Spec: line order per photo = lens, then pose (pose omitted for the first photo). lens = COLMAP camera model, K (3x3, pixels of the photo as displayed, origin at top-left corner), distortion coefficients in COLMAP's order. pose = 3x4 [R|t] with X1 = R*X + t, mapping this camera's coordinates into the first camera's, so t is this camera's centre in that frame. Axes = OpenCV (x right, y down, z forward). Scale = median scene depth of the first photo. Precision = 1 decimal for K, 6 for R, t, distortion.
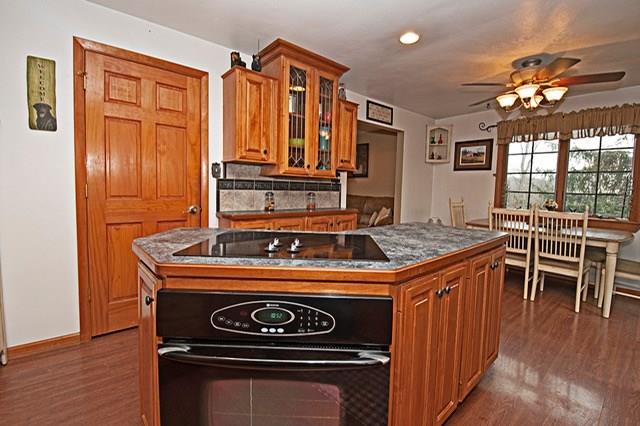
lens RADIAL K [[280.3, 0, 324.2], [0, 280.3, 210.2], [0, 0, 1]] dist [-0.003726, -0.009011]
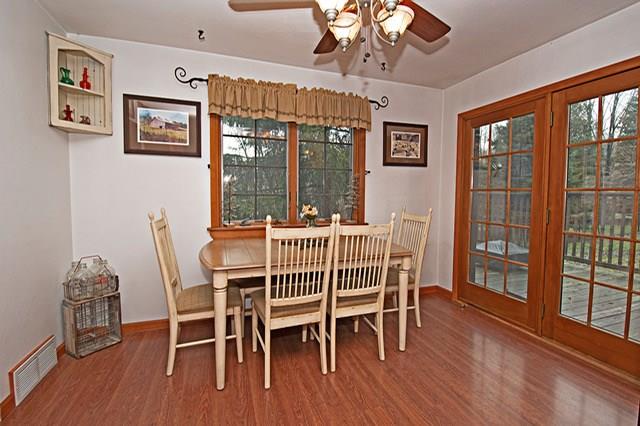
lens RADIAL K [[306.8, 0, 326.7], [0, 306.8, 211.5], [0, 0, 1]] dist [-0.006716, -0.002934]
pose [[0.347428, -0.075087, 0.934696, 0.110364], [0.074332, 0.995857, 0.052371, -0.056164], [-0.934756, 0.051283, 0.351570, 0.654161]]
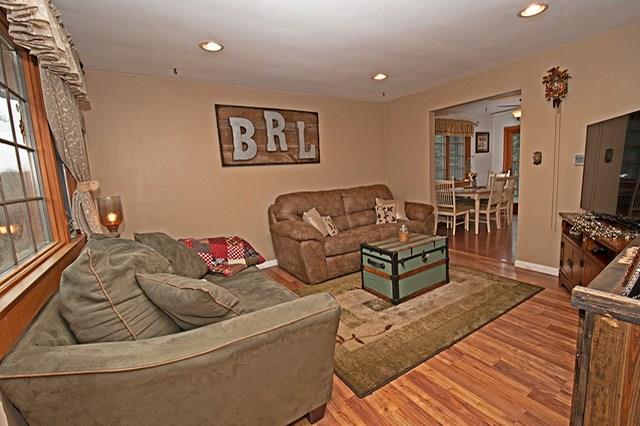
lens RADIAL K [[280.3, 0, 324.2], [0, 280.3, 212.1], [0, 0, 1]] dist [-0.003726, -0.009011]
pose [[0.127413, -0.175000, 0.976289, -0.970220], [0.141192, 0.977488, 0.156788, -0.185758], [-0.981749, 0.117868, 0.149254, 1.589111]]
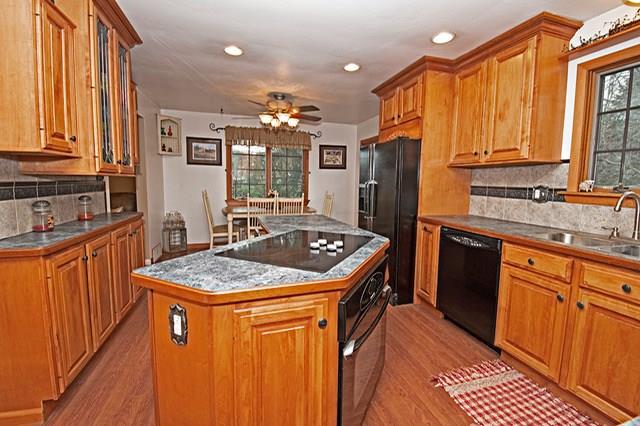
lens RADIAL K [[280.3, 0, 323.5], [0, 280.3, 212.1], [0, 0, 1]] dist [-0.003726, -0.009011]
pose [[0.390196, -0.119104, 0.912996, -0.412766], [0.063239, 0.992723, 0.102478, -0.051432], [-0.918558, 0.017751, 0.394888, 0.165875]]
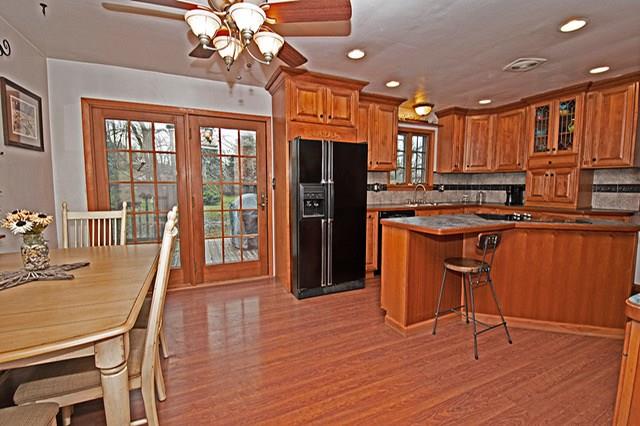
lens RADIAL K [[280.3, 0, 319.1], [0, 280.3, 209.9], [0, 0, 1]] dist [-0.003726, -0.009011]
pose [[-0.960354, -0.053185, 0.273663, 0.288859], [-0.006683, 0.985744, 0.168120, -0.101700], [-0.278703, 0.159626, -0.947019, 1.202920]]
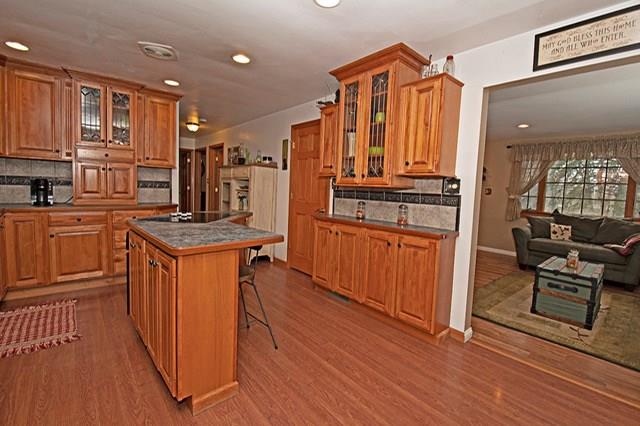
lens RADIAL K [[280.3, 0, 329.1], [0, 280.3, 208.9], [0, 0, 1]] dist [-0.003726, -0.009011]
pose [[0.032556, 0.047261, -0.998352, 0.719915], [-0.116298, 0.992275, 0.043181, -0.056441], [0.992681, 0.114701, 0.037801, 0.687620]]
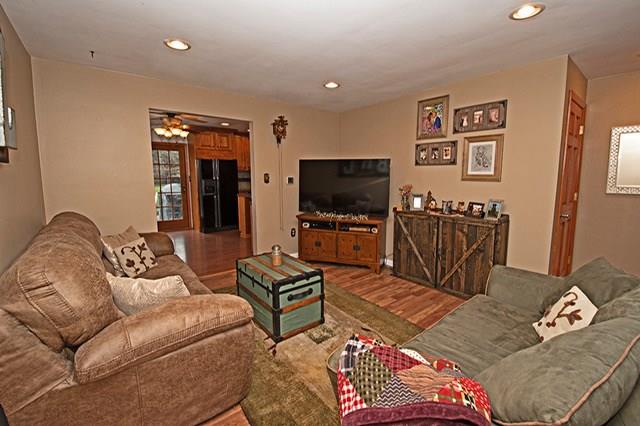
lens RADIAL K [[280.3, 0, 332.6], [0, 280.3, 208.1], [0, 0, 1]] dist [-0.003726, -0.009011]
pose [[-0.999564, -0.028576, -0.007447, -0.249272], [-0.029484, 0.979839, 0.197601, -0.235736], [0.001651, 0.197734, -0.980254, 2.212265]]
